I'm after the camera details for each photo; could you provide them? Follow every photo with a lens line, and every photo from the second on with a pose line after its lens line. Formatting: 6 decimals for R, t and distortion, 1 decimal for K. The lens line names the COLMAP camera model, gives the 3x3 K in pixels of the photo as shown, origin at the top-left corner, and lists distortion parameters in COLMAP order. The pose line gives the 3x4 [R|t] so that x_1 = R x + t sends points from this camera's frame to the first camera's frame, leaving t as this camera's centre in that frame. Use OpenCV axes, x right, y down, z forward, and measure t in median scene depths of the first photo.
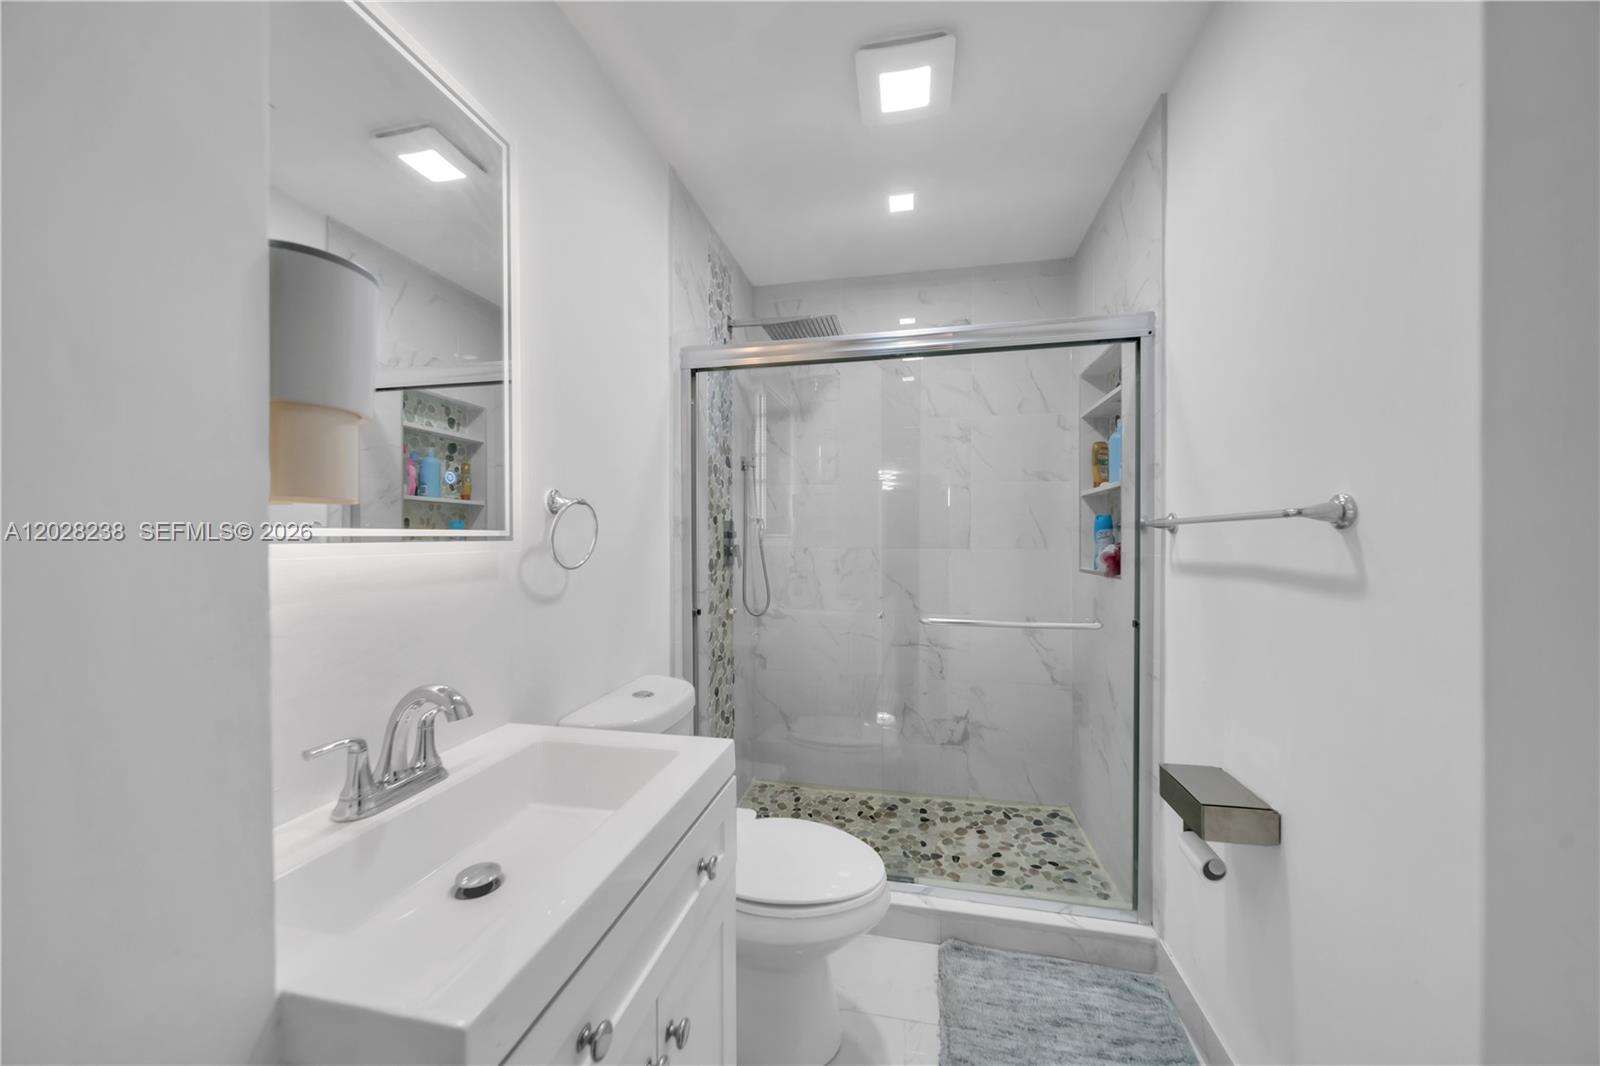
lens RADIAL K [[554.4, 0, 803.1], [0, 554.4, 538.7], [0, 0, 1]] dist [-0.000250, -0.000276]
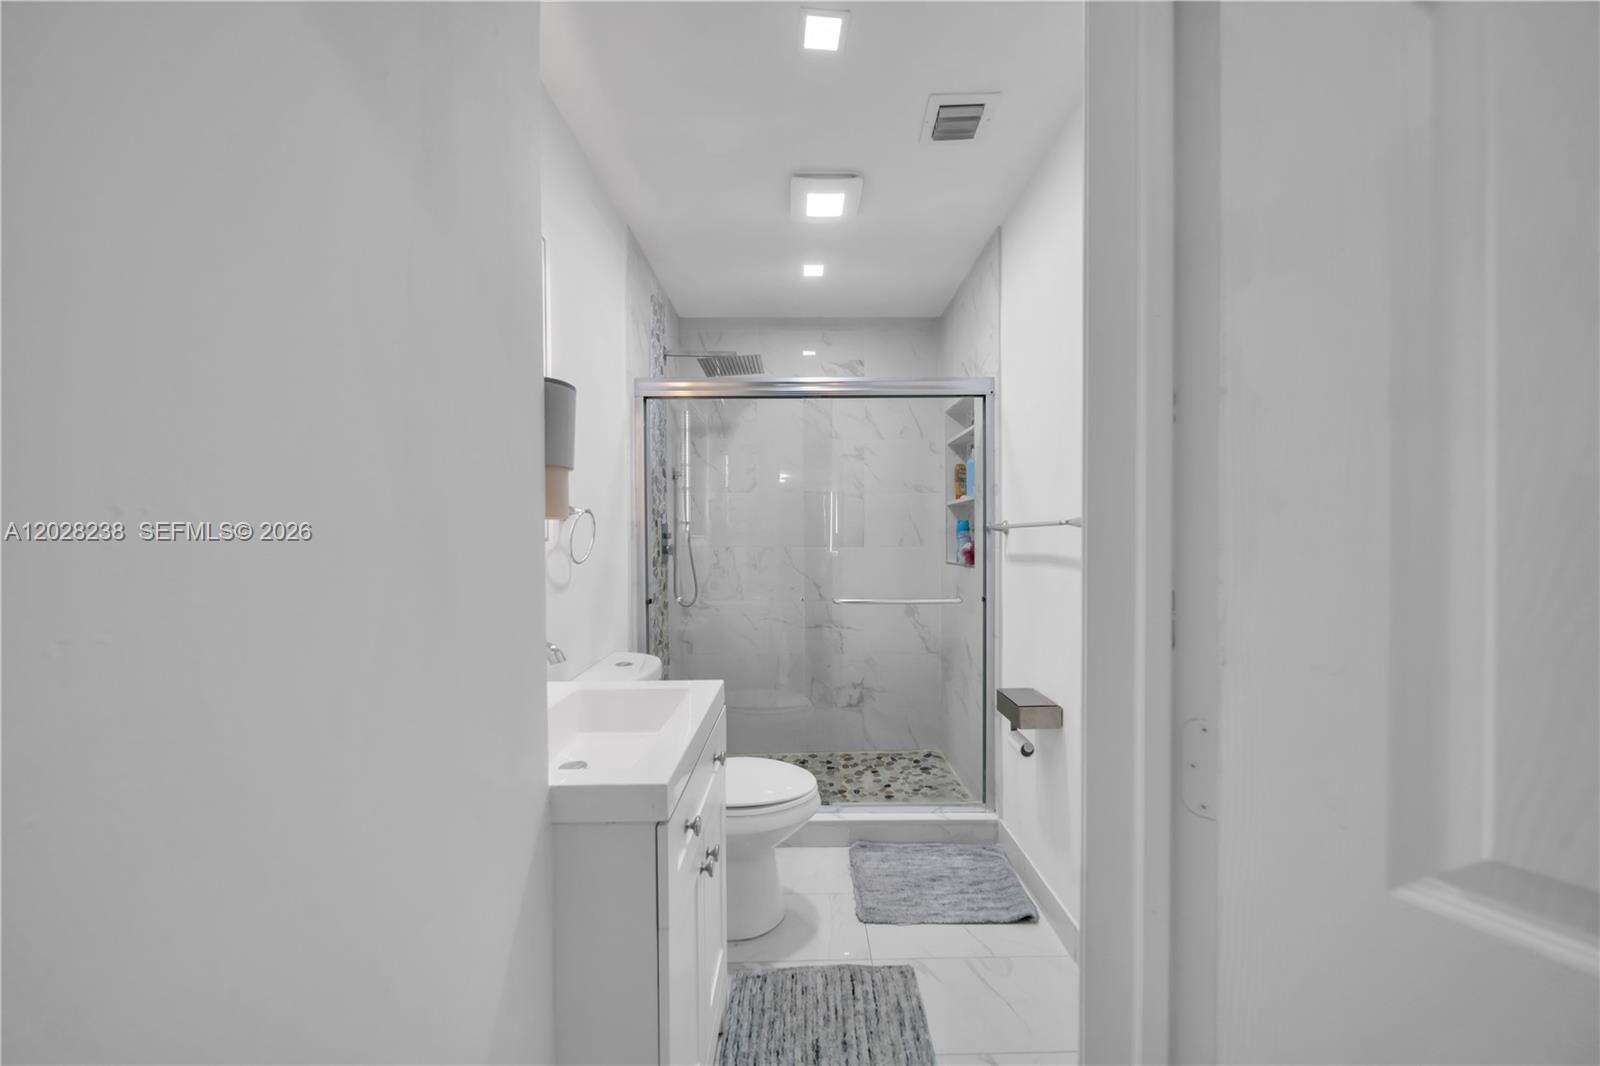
lens RADIAL K [[554.4, 0, 801.1], [0, 554.4, 536.0], [0, 0, 1]] dist [-0.000250, -0.000276]
pose [[0.978251, -0.002403, 0.207409, -0.121267], [0.003514, 0.999981, -0.004988, -0.000295], [-0.207394, 0.005609, 0.978241, -0.236629]]
